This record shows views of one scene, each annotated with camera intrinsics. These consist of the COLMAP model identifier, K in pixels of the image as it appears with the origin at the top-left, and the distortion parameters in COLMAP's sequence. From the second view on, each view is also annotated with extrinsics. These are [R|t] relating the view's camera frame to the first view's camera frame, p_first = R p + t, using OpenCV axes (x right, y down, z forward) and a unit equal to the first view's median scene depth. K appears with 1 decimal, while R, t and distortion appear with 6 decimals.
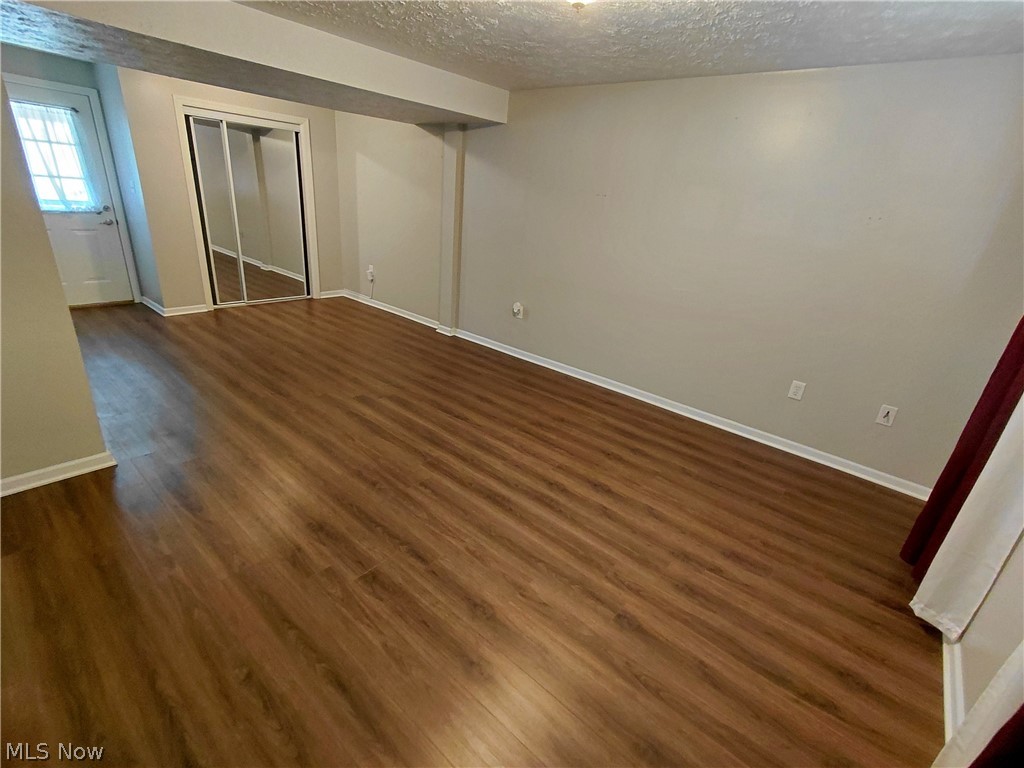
lens RADIAL K [[471.9, 0, 507.4], [0, 471.9, 379.8], [0, 0, 1]] dist [0.003271, 0.003783]
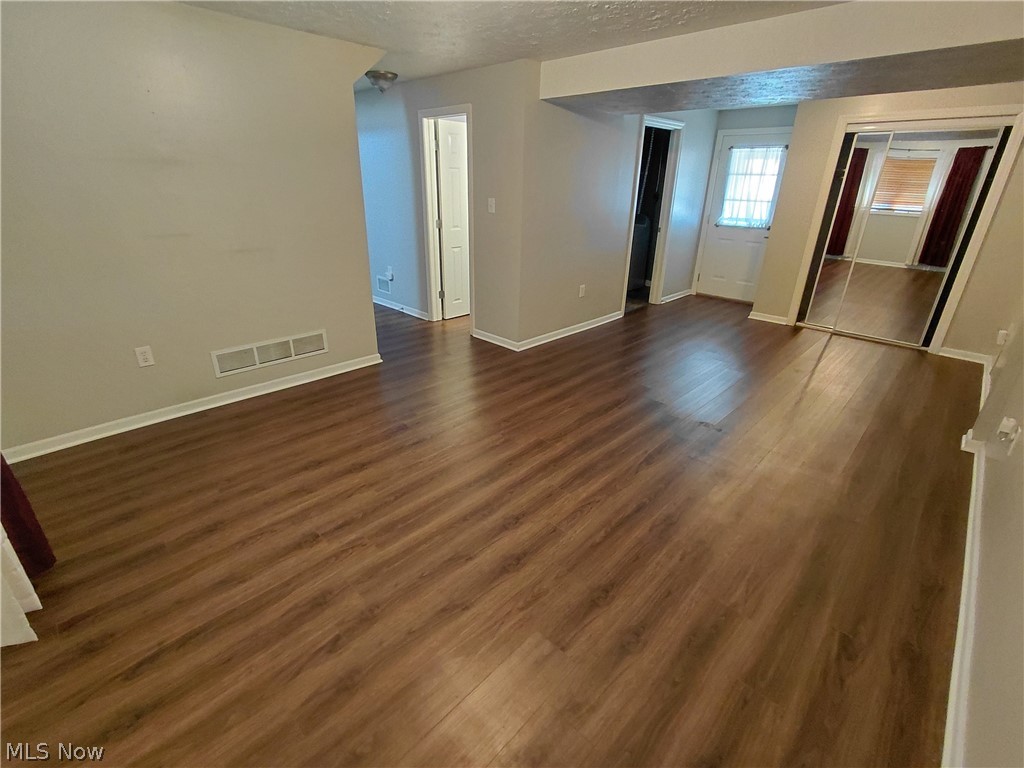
lens RADIAL K [[471.9, 0, 508.9], [0, 471.9, 386.5], [0, 0, 1]] dist [0.003271, 0.003783]
pose [[-0.063415, 0.324319, -0.943820, 0.964214], [-0.395579, 0.860088, 0.322125, -0.290269], [0.916240, 0.393783, 0.073752, 1.001718]]
